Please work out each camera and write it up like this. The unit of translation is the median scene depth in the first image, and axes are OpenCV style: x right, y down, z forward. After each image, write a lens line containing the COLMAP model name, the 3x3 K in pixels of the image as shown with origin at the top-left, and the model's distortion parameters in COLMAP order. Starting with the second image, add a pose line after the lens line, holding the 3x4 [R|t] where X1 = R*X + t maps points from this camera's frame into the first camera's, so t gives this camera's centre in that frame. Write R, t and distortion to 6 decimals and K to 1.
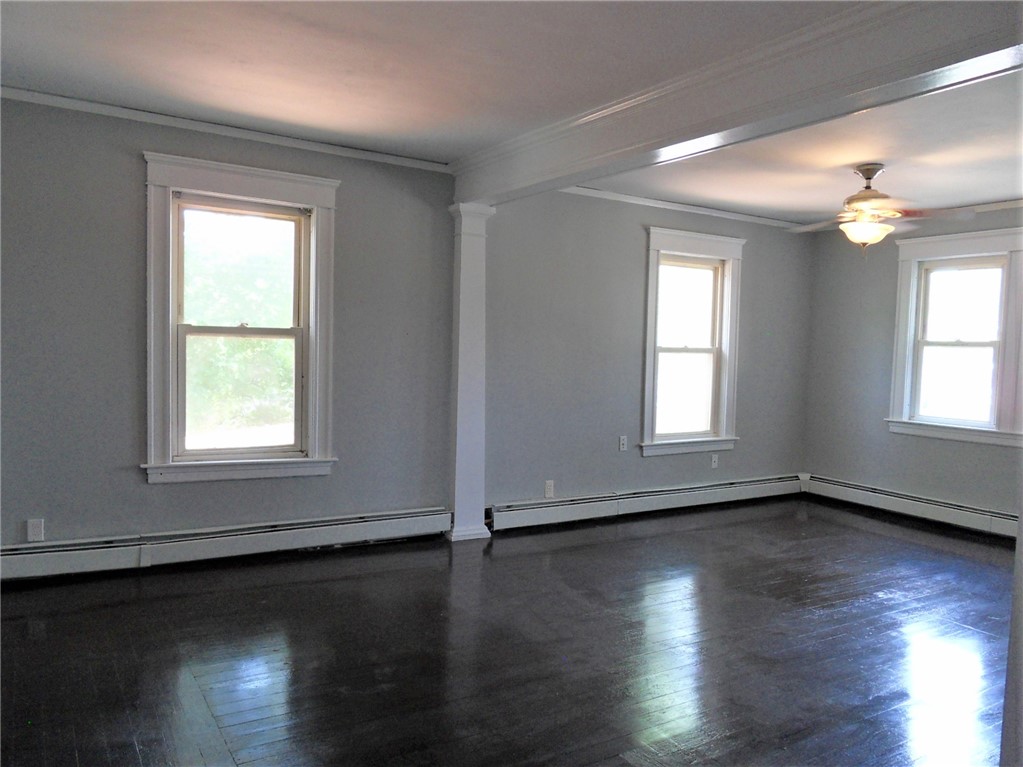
lens RADIAL K [[753.0, 0, 492.6], [0, 753.0, 387.7], [0, 0, 1]] dist [0.003428, 0.003350]
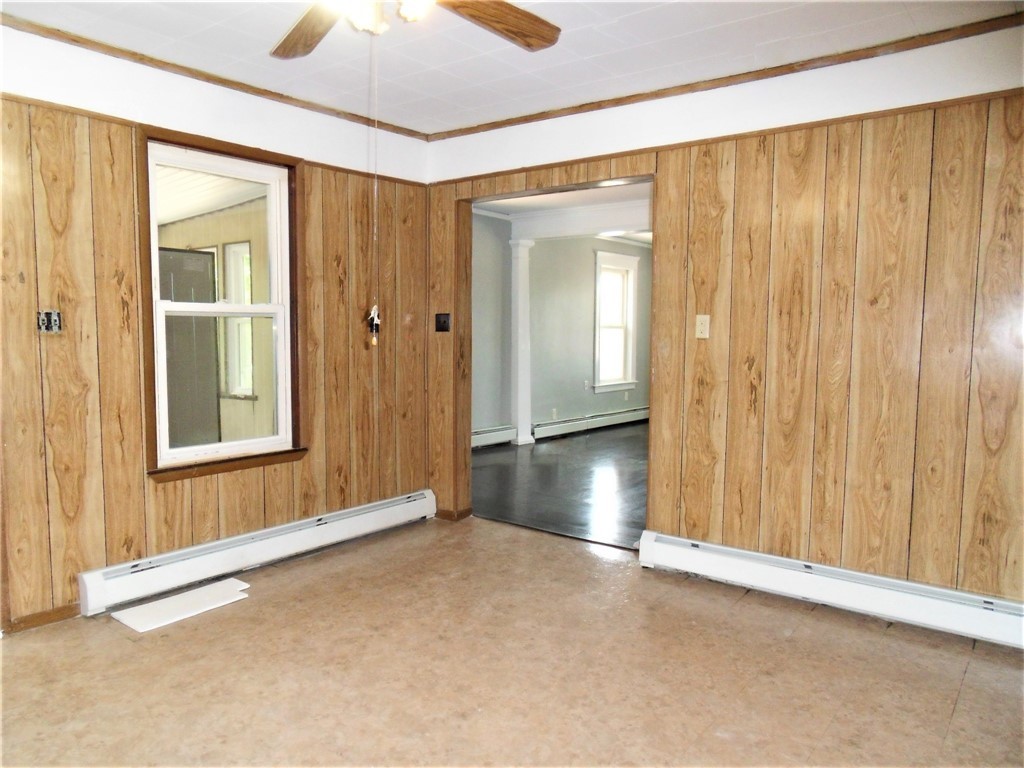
lens RADIAL K [[753.7, 0, 493.1], [0, 753.7, 388.2], [0, 0, 1]] dist [0.003428, 0.003350]
pose [[0.941506, -0.044886, 0.333994, -0.624517], [0.035582, 0.998791, 0.033927, 0.020298], [-0.335113, -0.020059, 0.941964, -0.511376]]
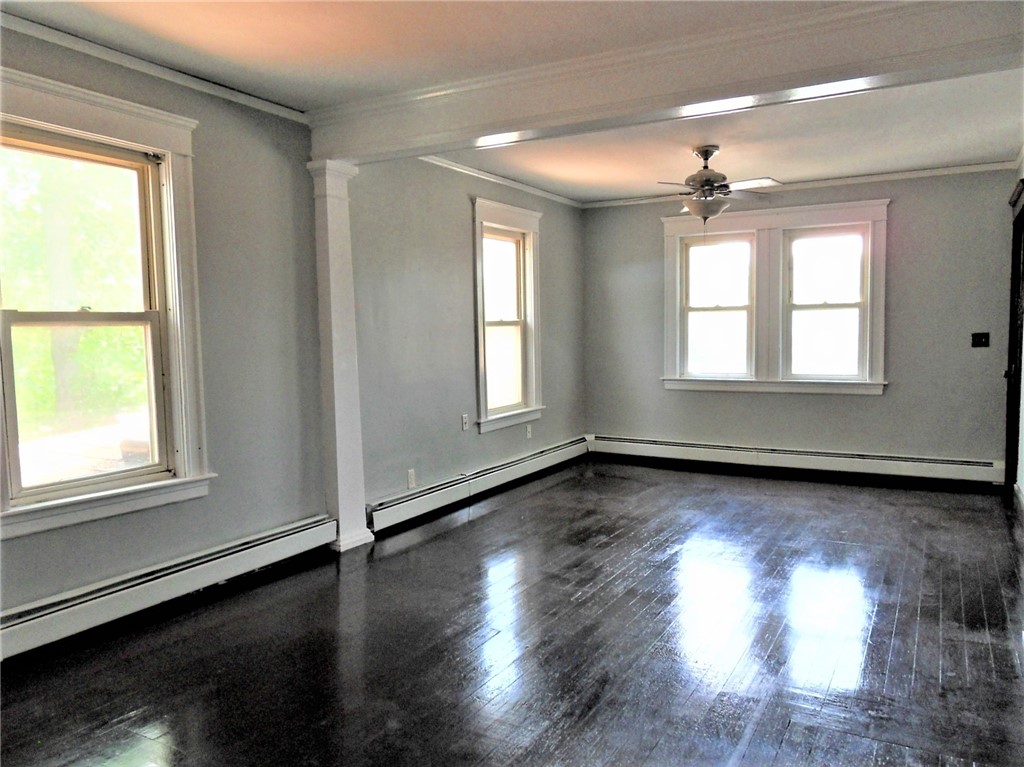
lens RADIAL K [[766.9, 0, 486.1], [0, 766.9, 386.6], [0, 0, 1]] dist [0.002528, 0.001769]
pose [[0.881356, -0.077572, 0.466042, -0.290815], [0.067040, 0.996981, 0.039165, -0.009395], [-0.467673, -0.003275, 0.883895, 0.135773]]
